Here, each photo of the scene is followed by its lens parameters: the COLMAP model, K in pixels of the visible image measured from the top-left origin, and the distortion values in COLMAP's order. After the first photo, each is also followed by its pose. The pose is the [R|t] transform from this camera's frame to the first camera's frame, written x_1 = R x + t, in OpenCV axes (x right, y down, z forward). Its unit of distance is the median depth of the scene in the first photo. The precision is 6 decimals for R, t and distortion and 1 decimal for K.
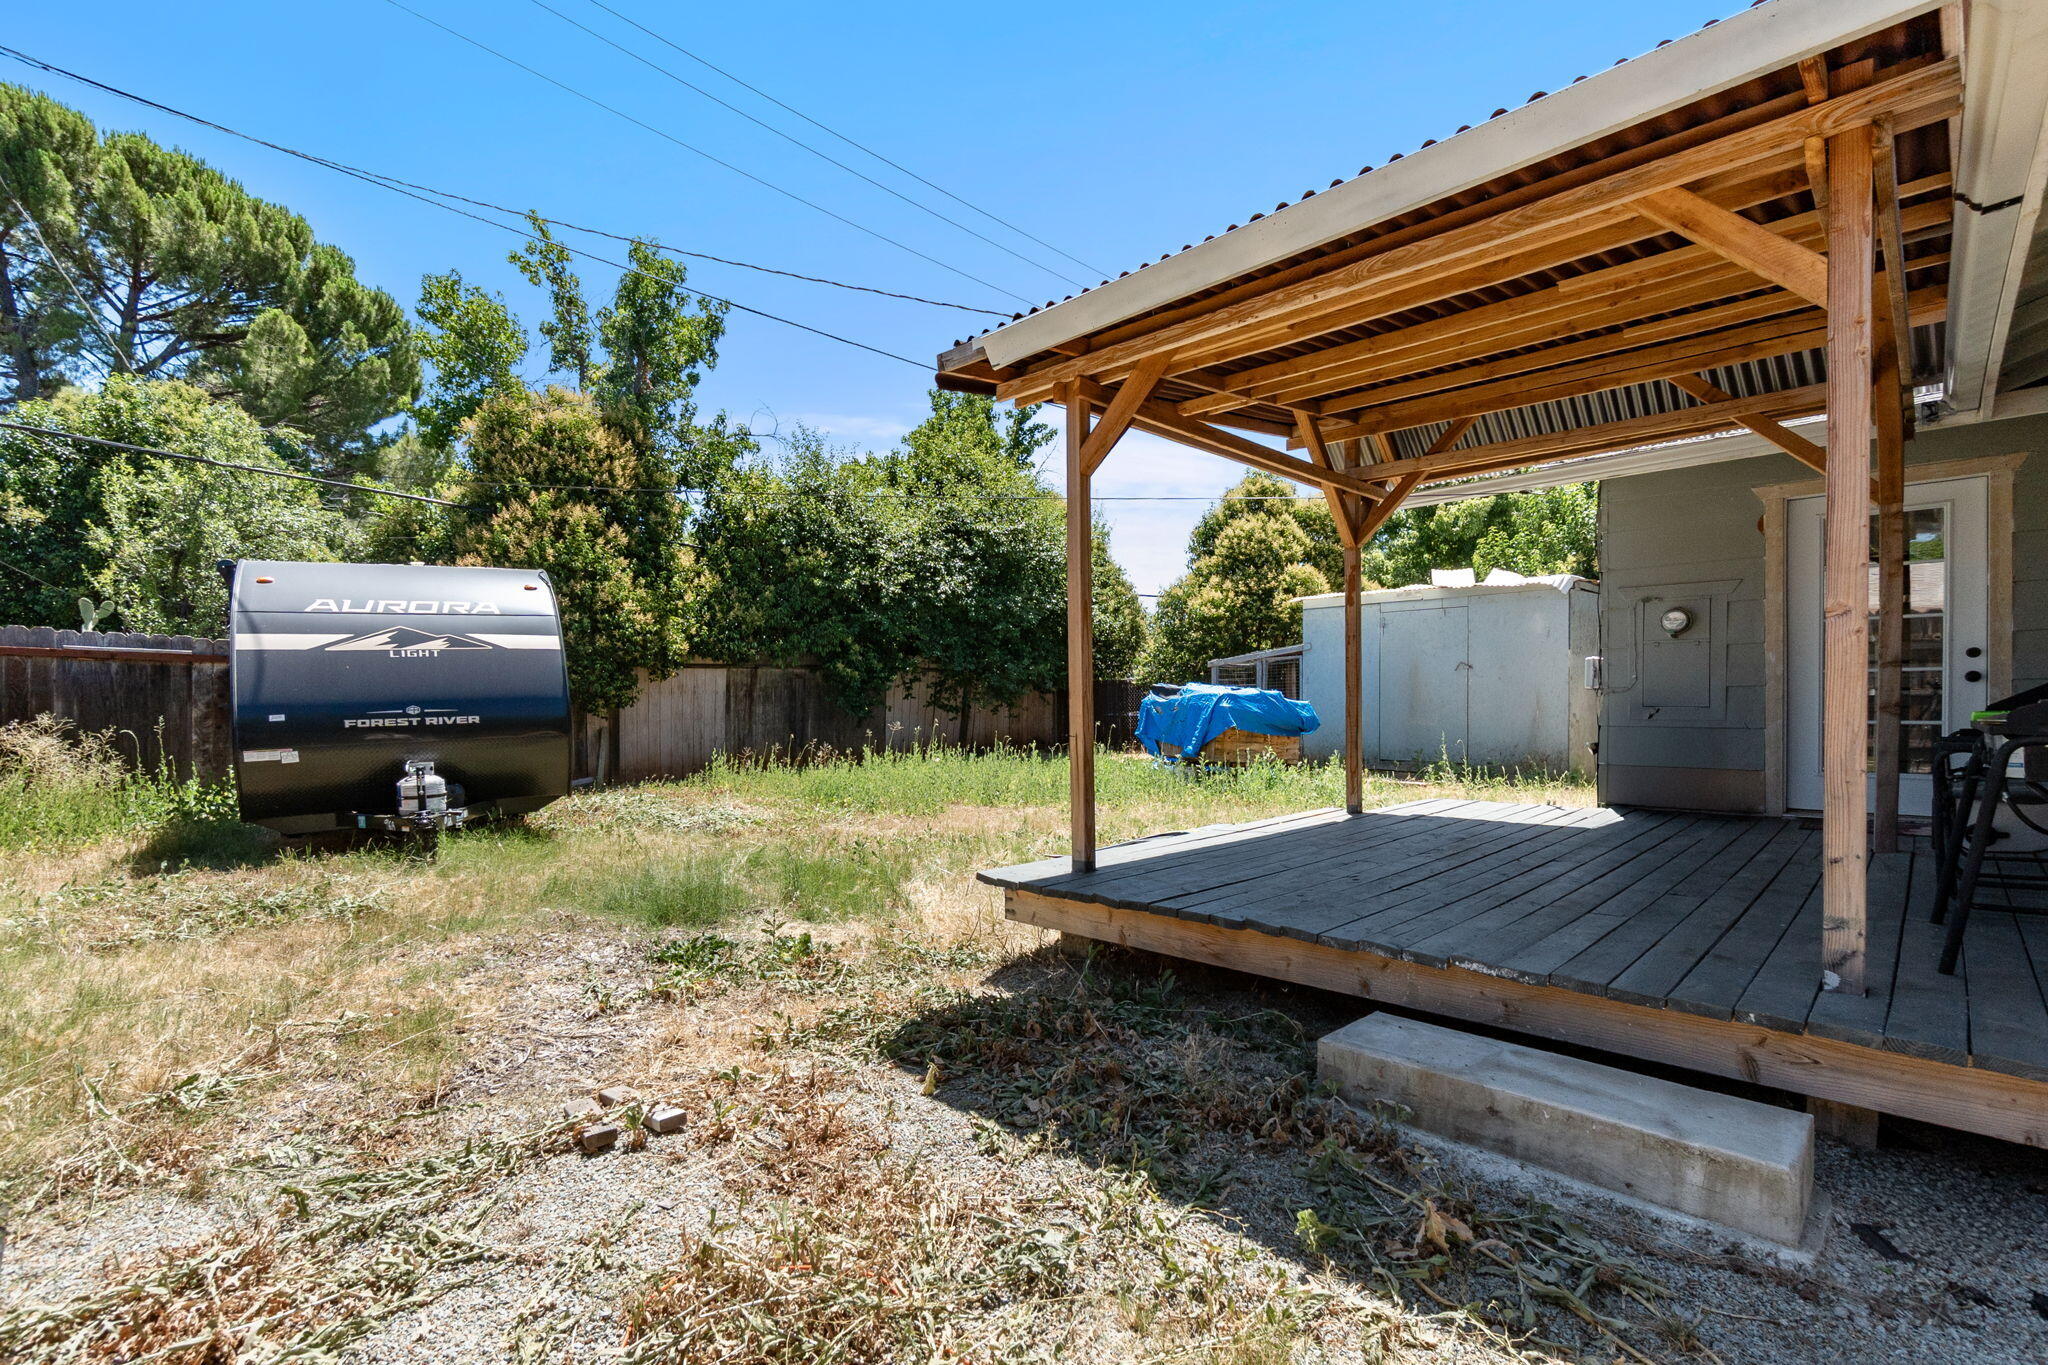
lens RADIAL K [[958.7, 0, 1007.2], [0, 958.7, 716.7], [0, 0, 1]] dist [0.000452, 0.000520]
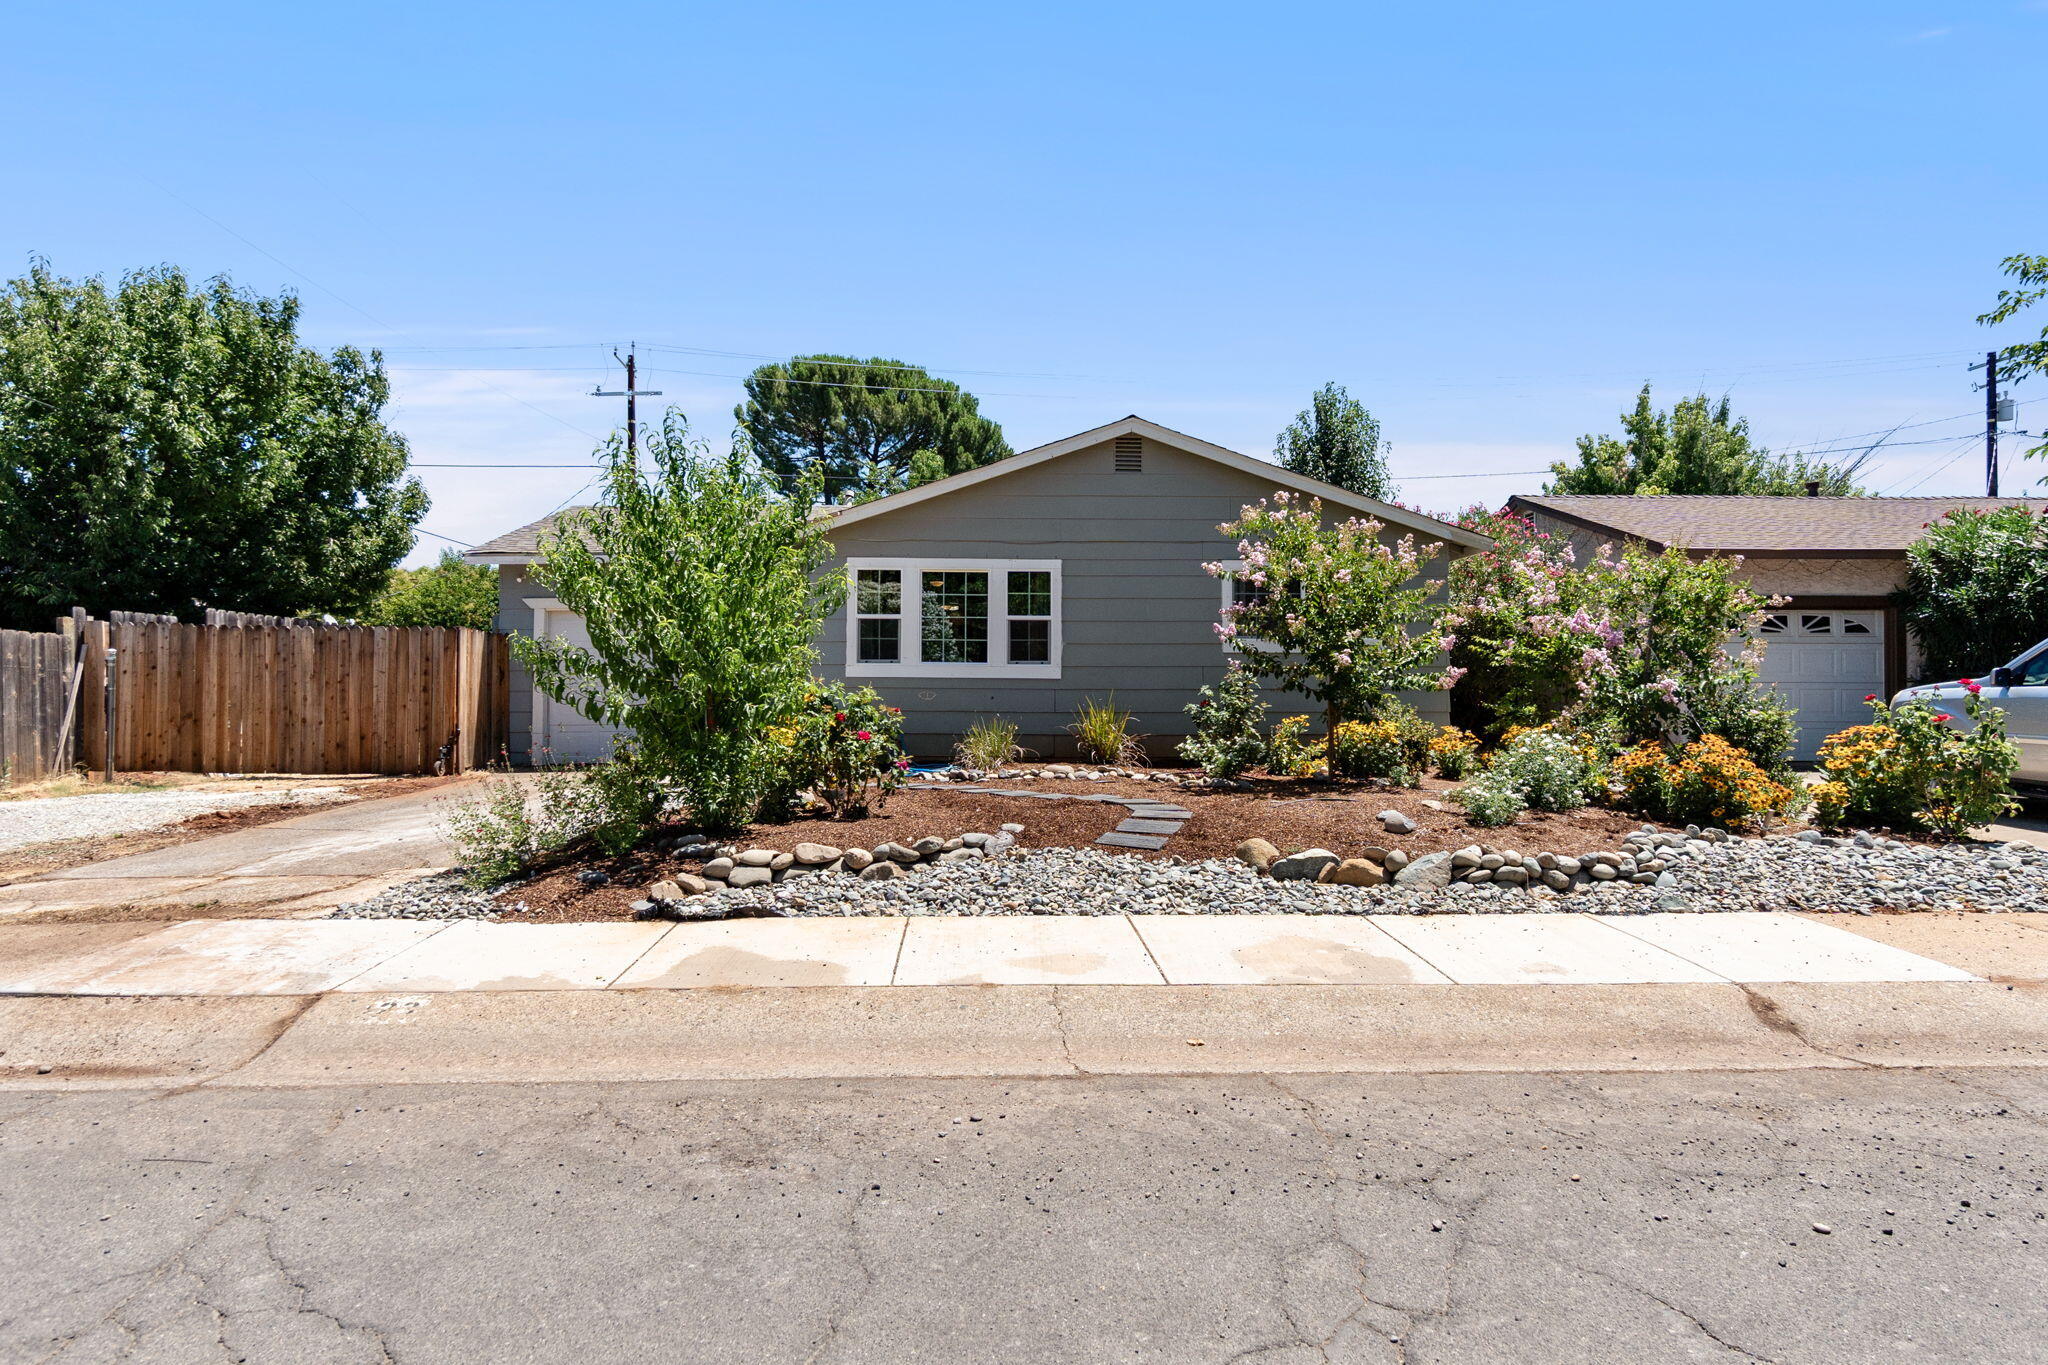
lens RADIAL K [[1033.6, 0, 1031.8], [0, 1033.6, 682.0], [0, 0, 1]] dist [0.005156, 0.000306]
pose [[0.753552, 0.006544, -0.657355, 0.566807], [-0.019888, 0.999720, -0.012846, 0.002026], [0.657087, 0.022754, 0.753471, -0.227612]]
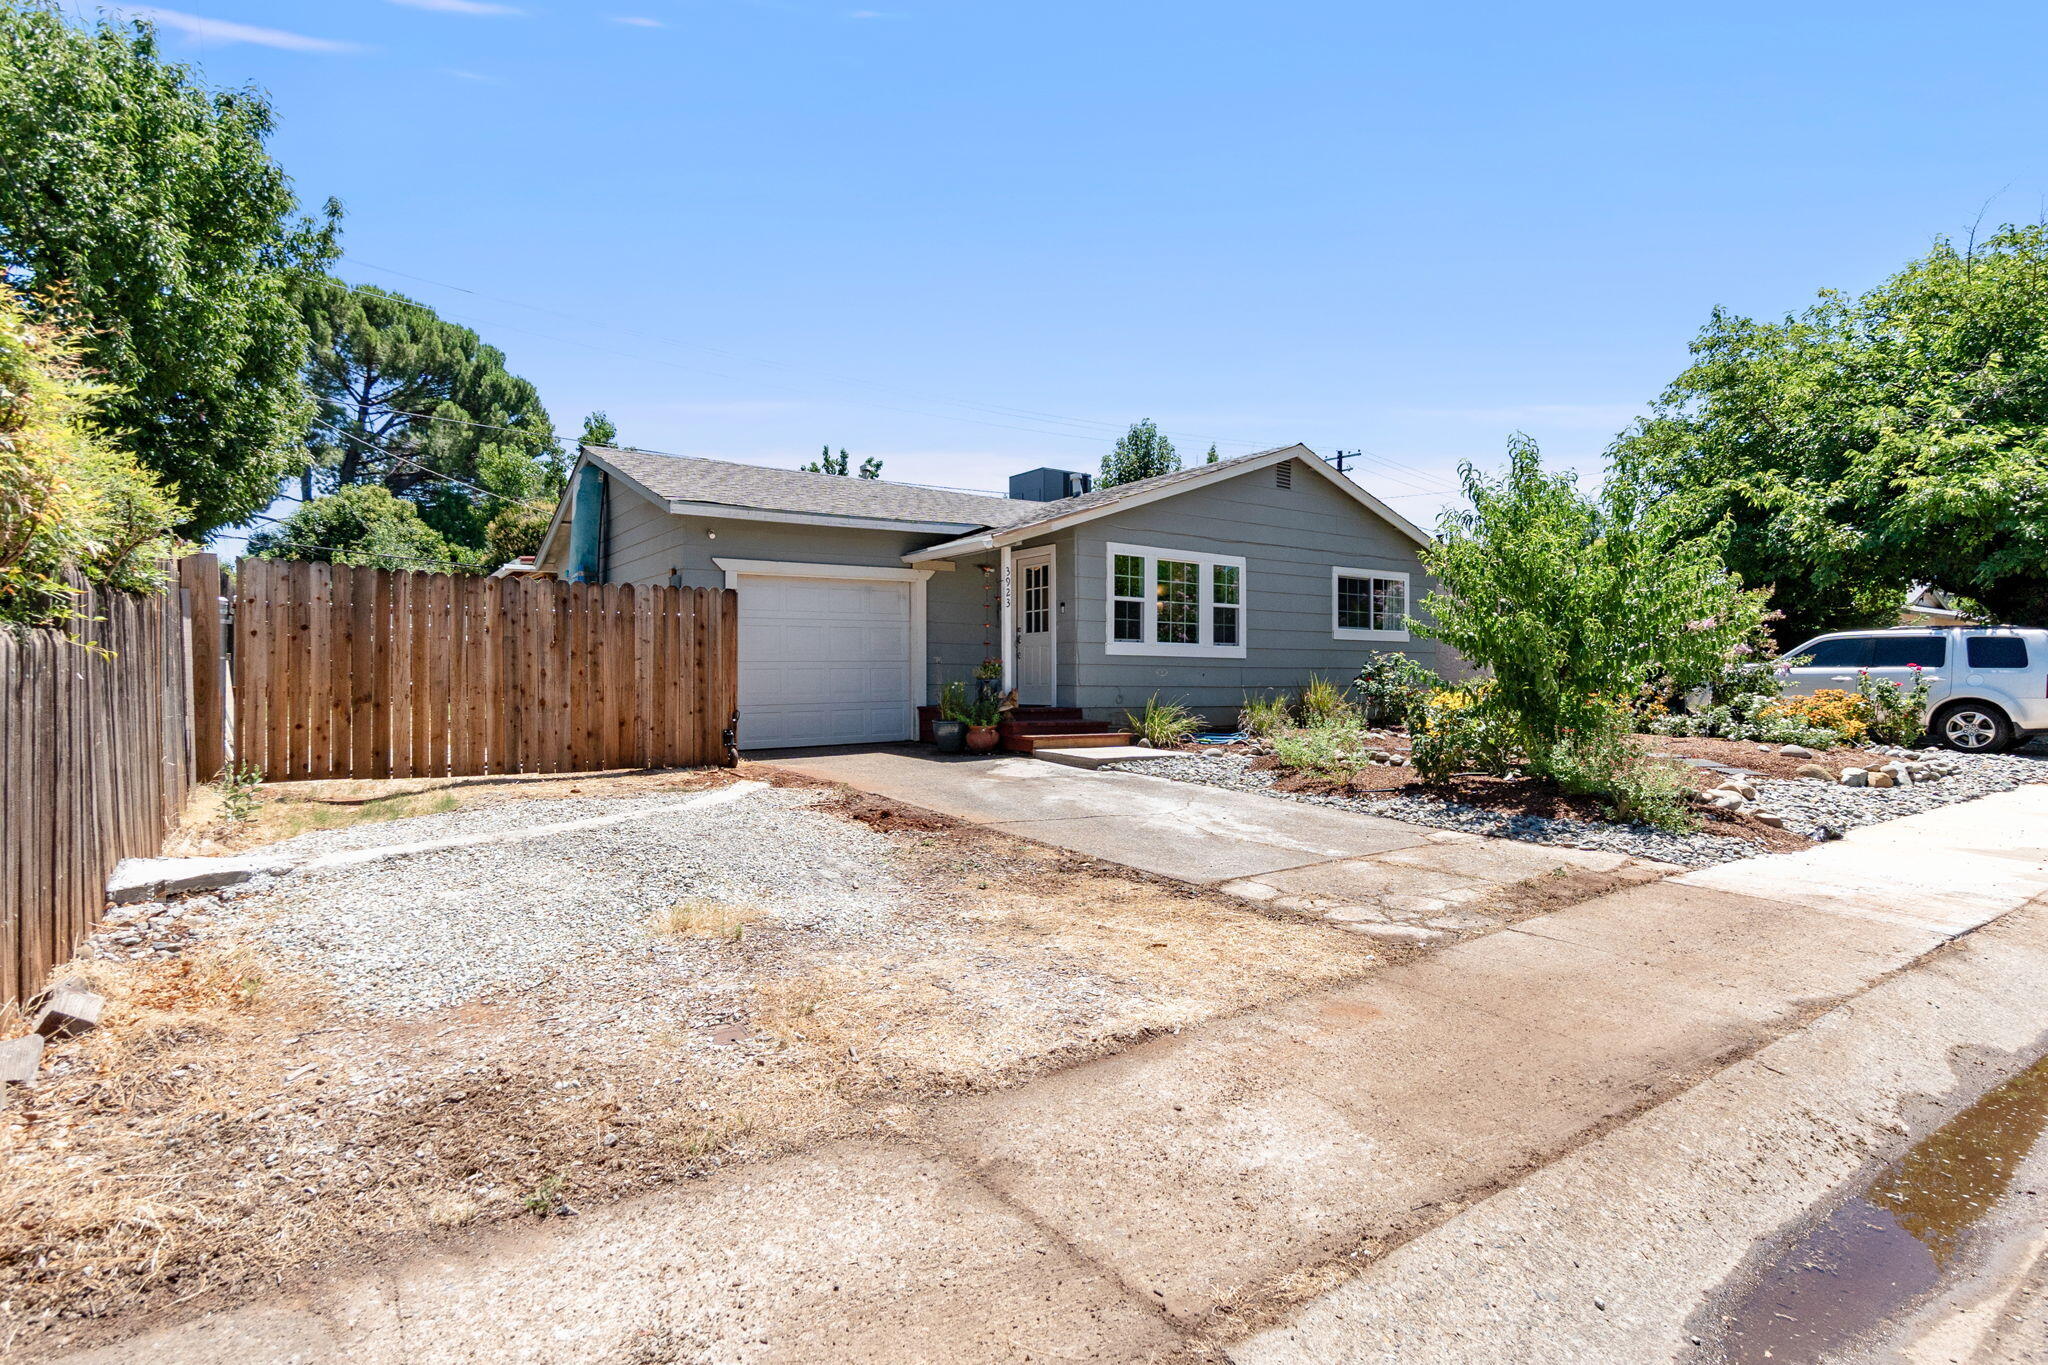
lens RADIAL K [[958.7, 0, 1015.6], [0, 958.7, 671.1], [0, 0, 1]] dist [0.000452, 0.000520]
pose [[0.988580, 0.014345, -0.150010, 0.338684], [-0.017134, 0.999703, -0.017312, 0.008584], [0.149717, 0.019684, 0.988533, -0.336265]]
